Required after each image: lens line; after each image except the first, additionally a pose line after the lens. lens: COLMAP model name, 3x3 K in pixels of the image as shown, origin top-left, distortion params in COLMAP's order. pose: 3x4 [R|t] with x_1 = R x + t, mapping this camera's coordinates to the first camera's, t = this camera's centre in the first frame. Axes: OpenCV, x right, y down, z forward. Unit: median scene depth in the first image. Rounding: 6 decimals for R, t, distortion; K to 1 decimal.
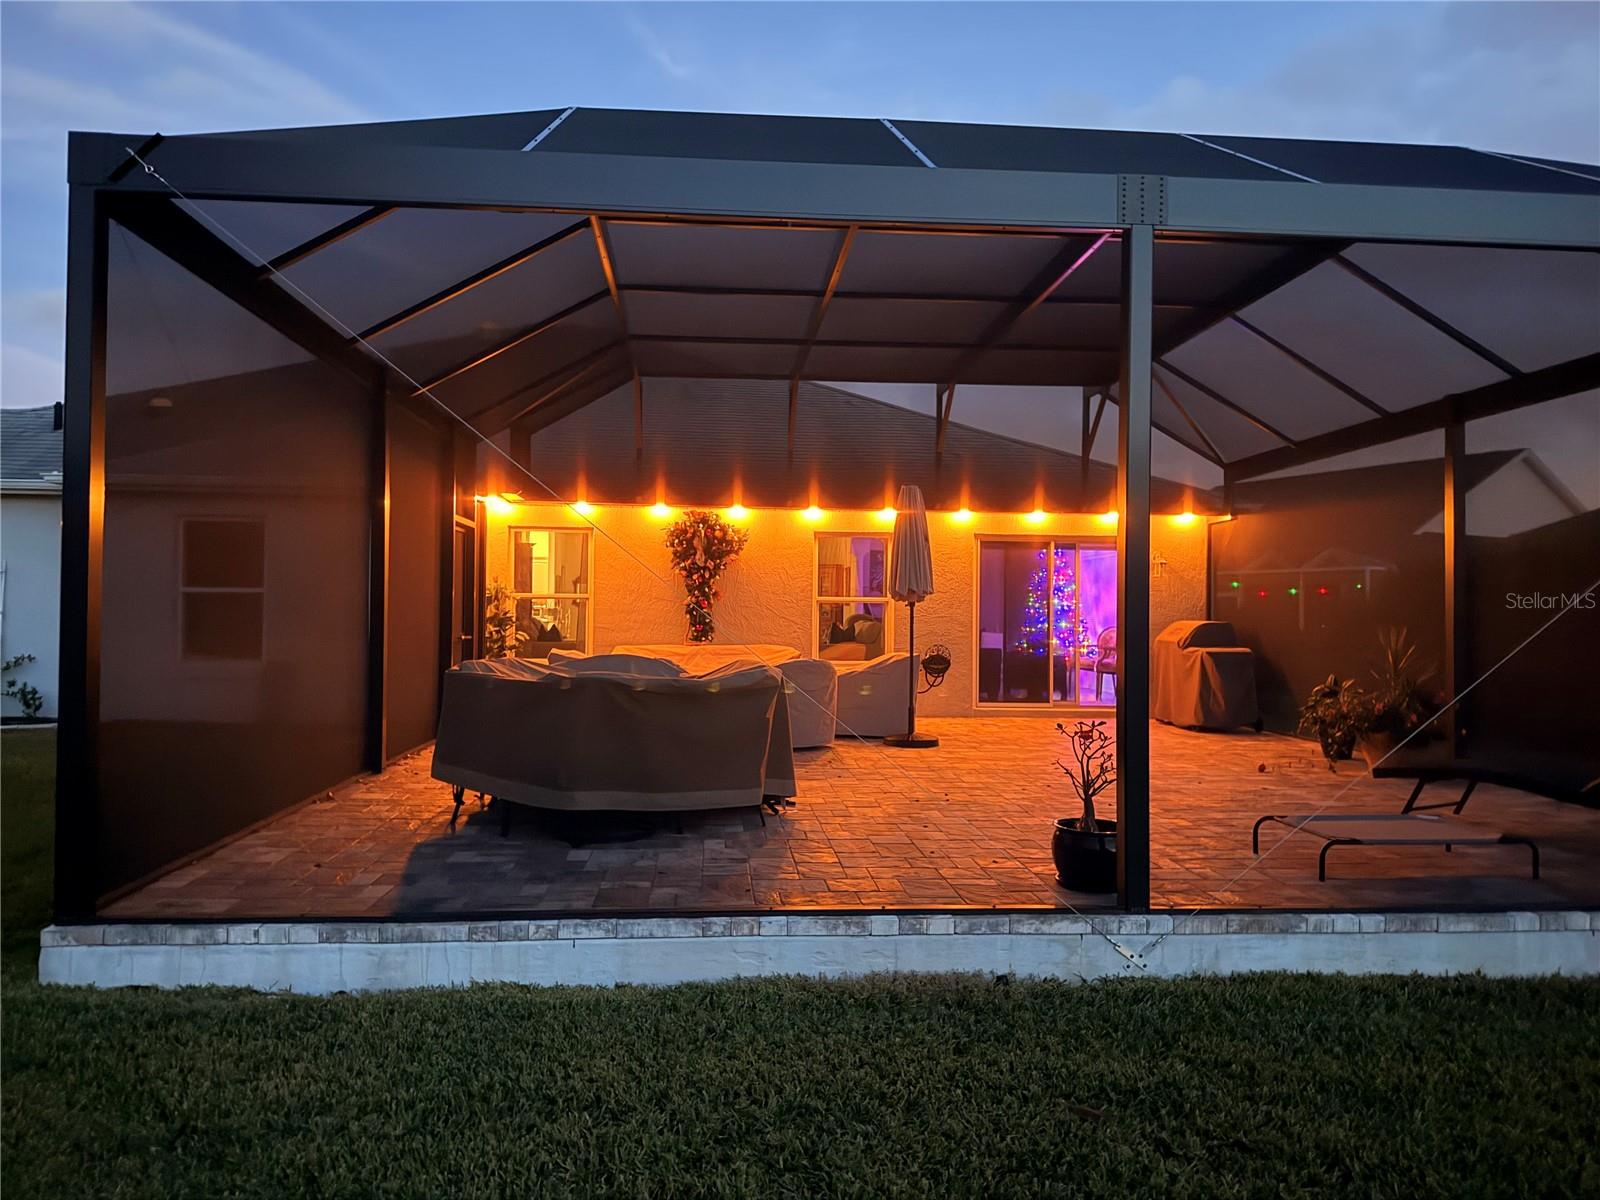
lens RADIAL K [[1119.8, 0, 800.0], [0, 1119.8, 600.0], [0, 0, 1]] dist [0.083665, -0.106732]
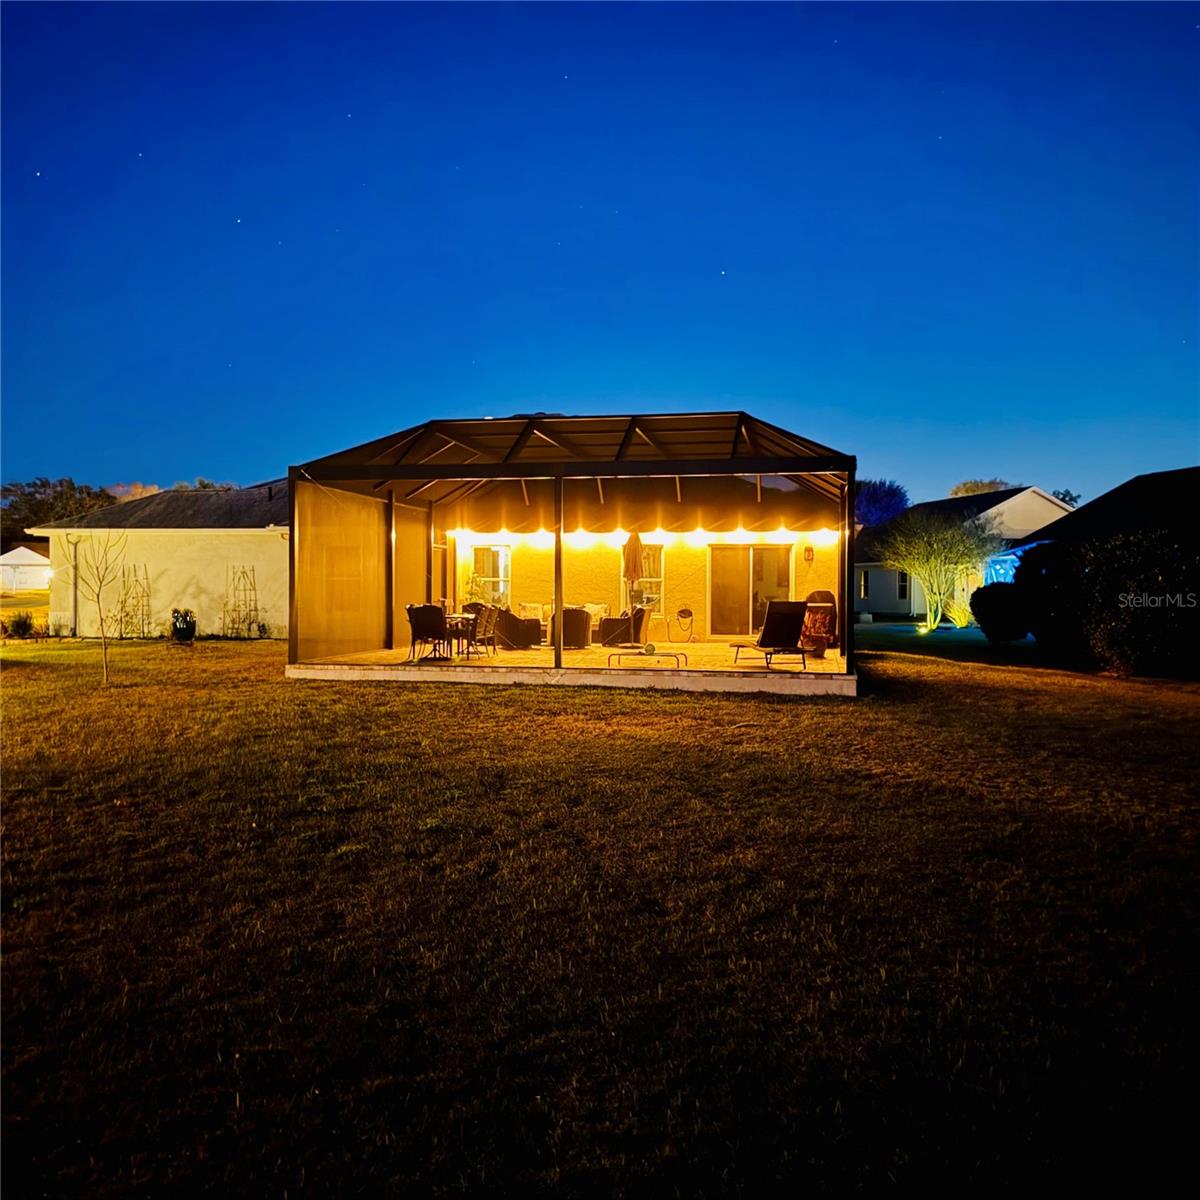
lens RADIAL K [[1144.5, 0, 600.0], [0, 1144.5, 600.0], [0, 0, 1]] dist [0.004129, 0.001203]
pose [[0.962152, -0.003969, -0.272484, 1.385533], [0.009001, 0.999811, 0.017222, 0.000720], [0.272365, -0.019023, 0.962006, -2.381002]]
